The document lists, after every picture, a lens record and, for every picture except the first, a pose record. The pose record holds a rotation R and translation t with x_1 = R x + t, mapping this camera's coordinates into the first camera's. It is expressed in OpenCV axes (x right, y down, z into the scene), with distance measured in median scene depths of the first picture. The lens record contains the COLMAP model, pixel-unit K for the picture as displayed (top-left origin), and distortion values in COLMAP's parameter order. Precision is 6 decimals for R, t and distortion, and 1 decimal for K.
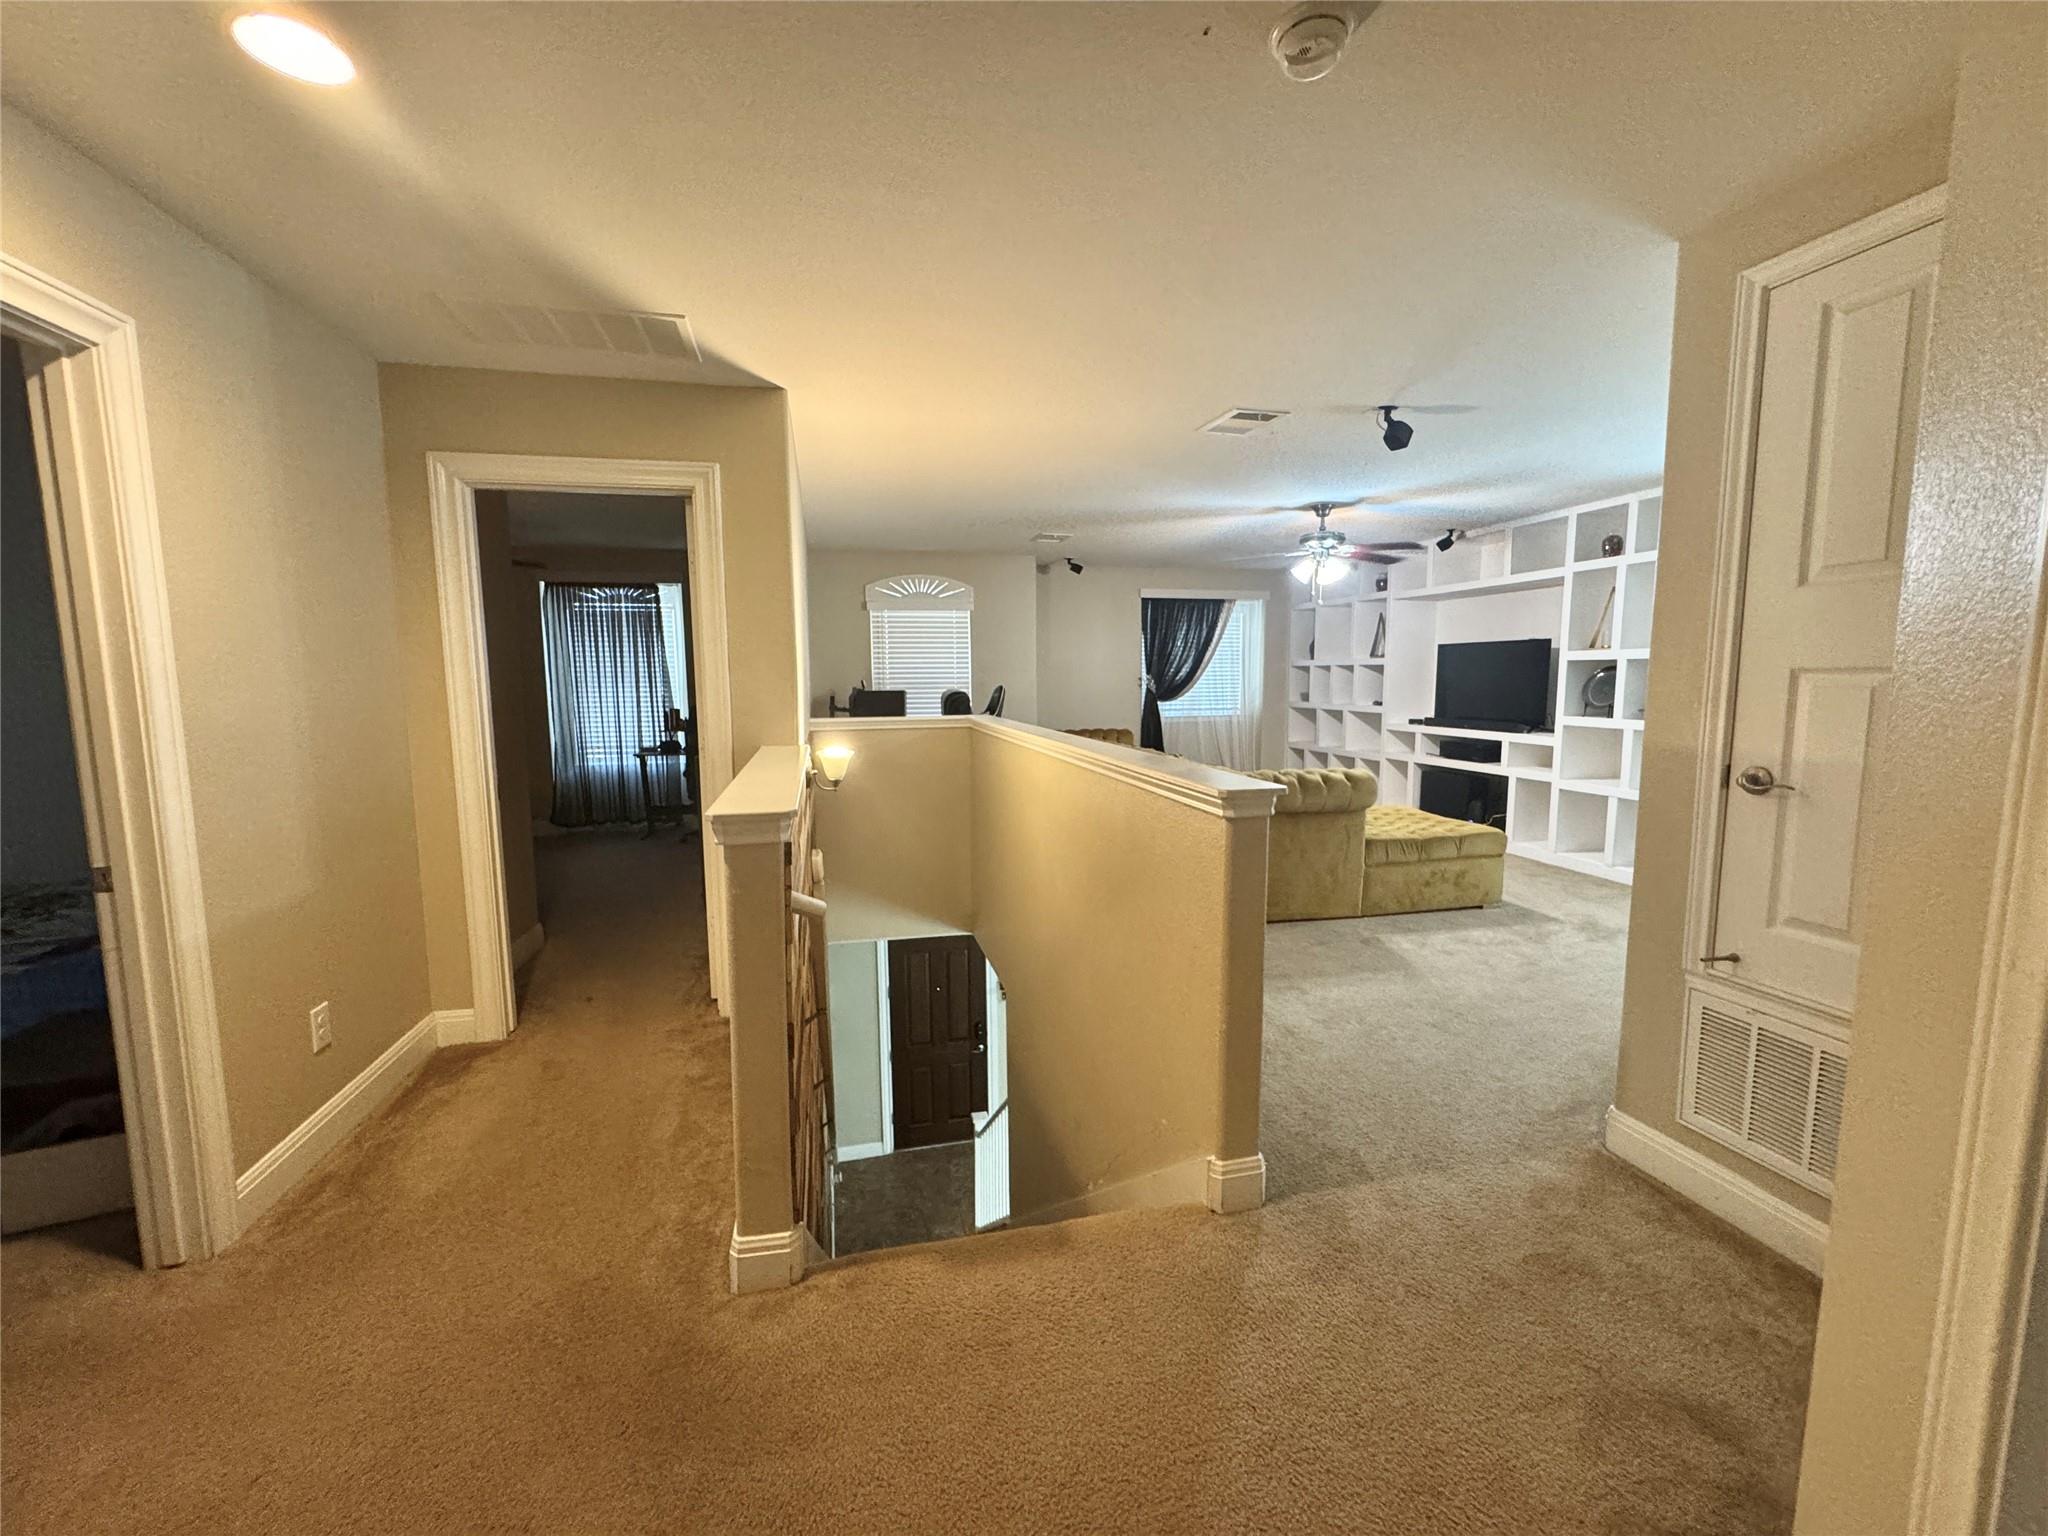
lens RADIAL K [[822.2, 0, 1024.8], [0, 822.2, 767.2], [0, 0, 1]] dist [-0.000213, 0.000948]
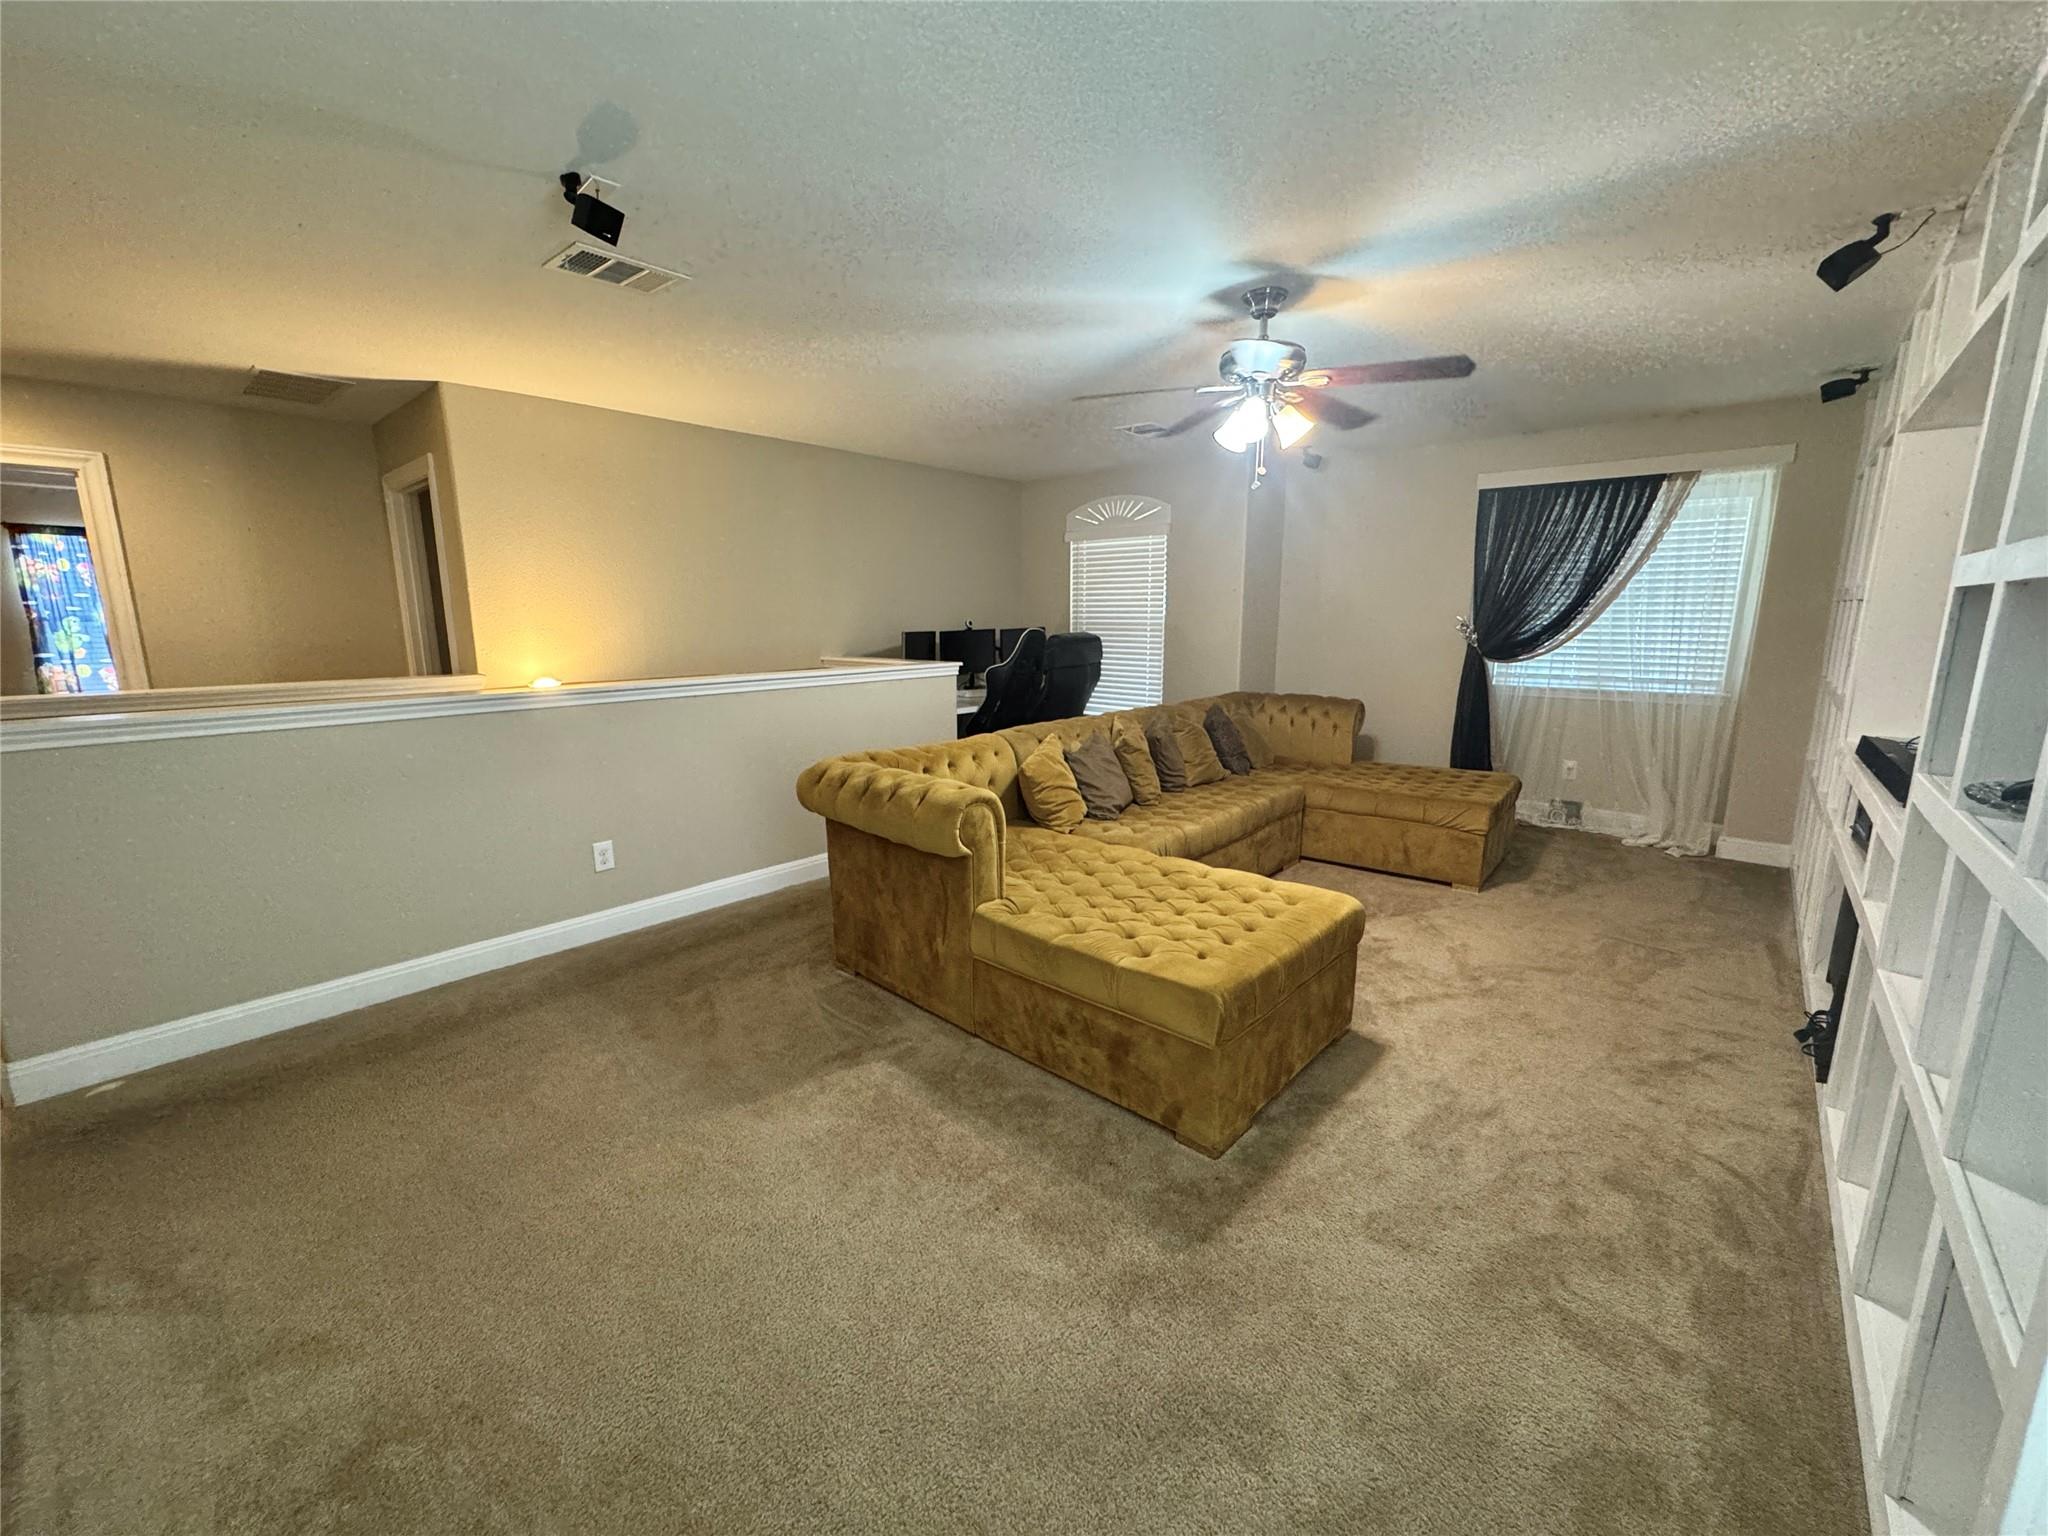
lens RADIAL K [[822.2, 0, 1028.1], [0, 822.2, 765.7], [0, 0, 1]] dist [-0.000213, 0.000948]
pose [[0.577167, 0.159317, -0.800935, 0.715852], [-0.093719, 0.987227, 0.128838, -0.075425], [0.811231, 0.000702, 0.584726, 0.551377]]
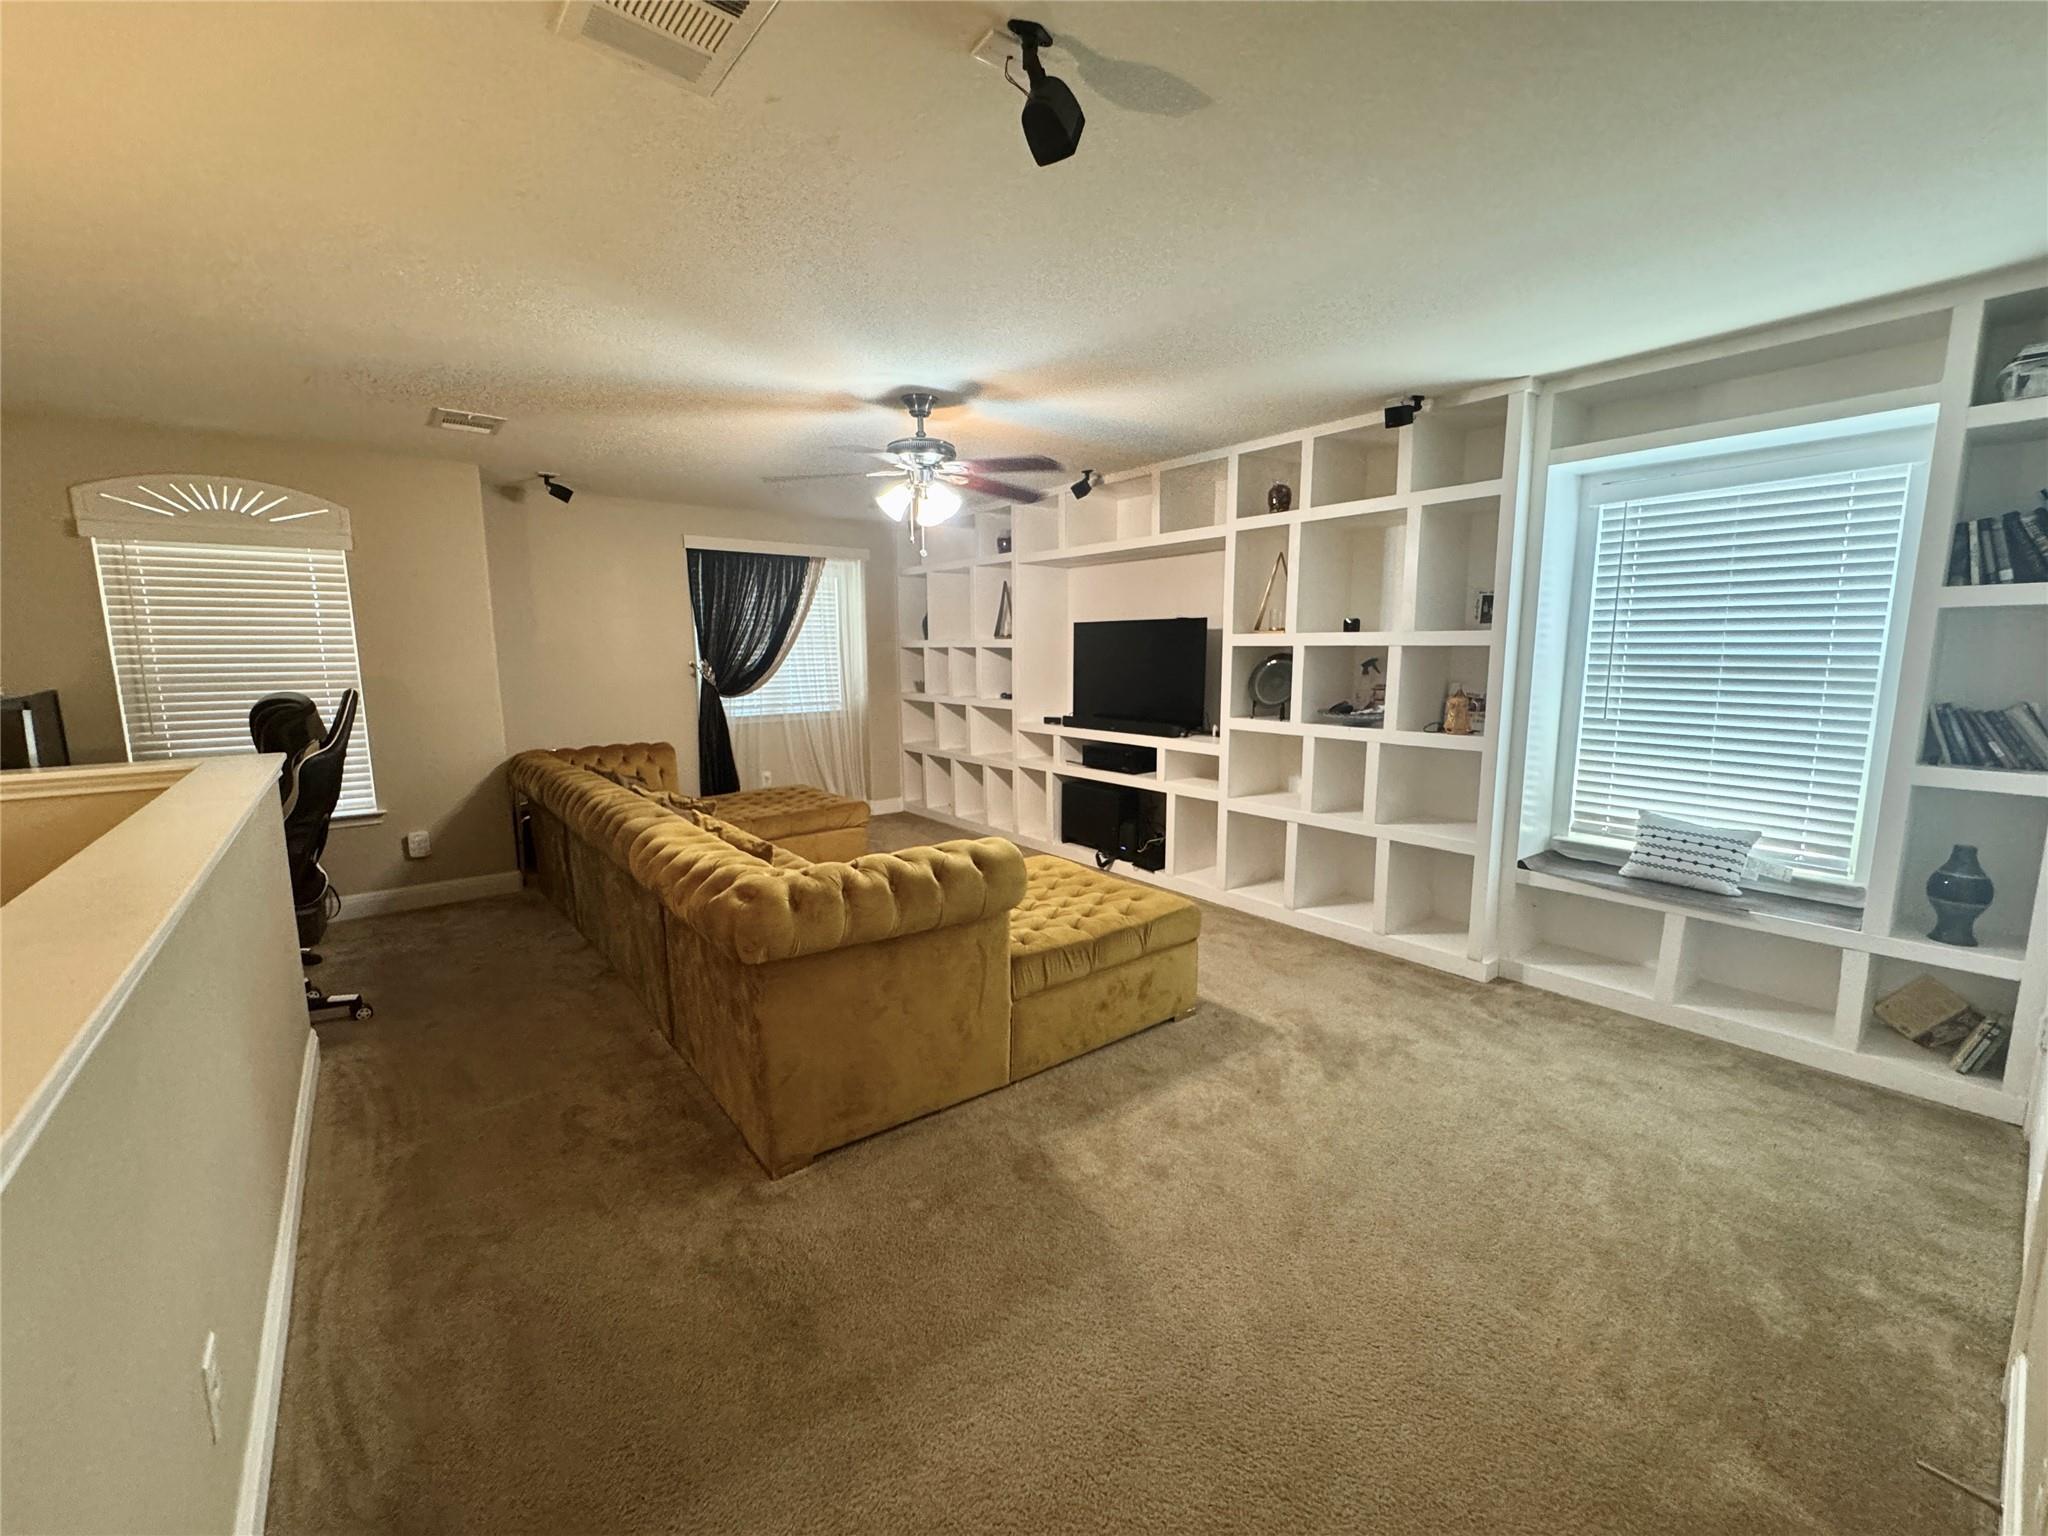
lens RADIAL K [[822.2, 0, 1021.0], [0, 822.2, 758.7], [0, 0, 1]] dist [-0.000213, 0.000948]
pose [[0.906829, -0.053822, 0.418048, 0.148295], [0.045180, 0.998512, 0.030549, -0.056102], [-0.419070, -0.008815, 0.907911, 0.375891]]
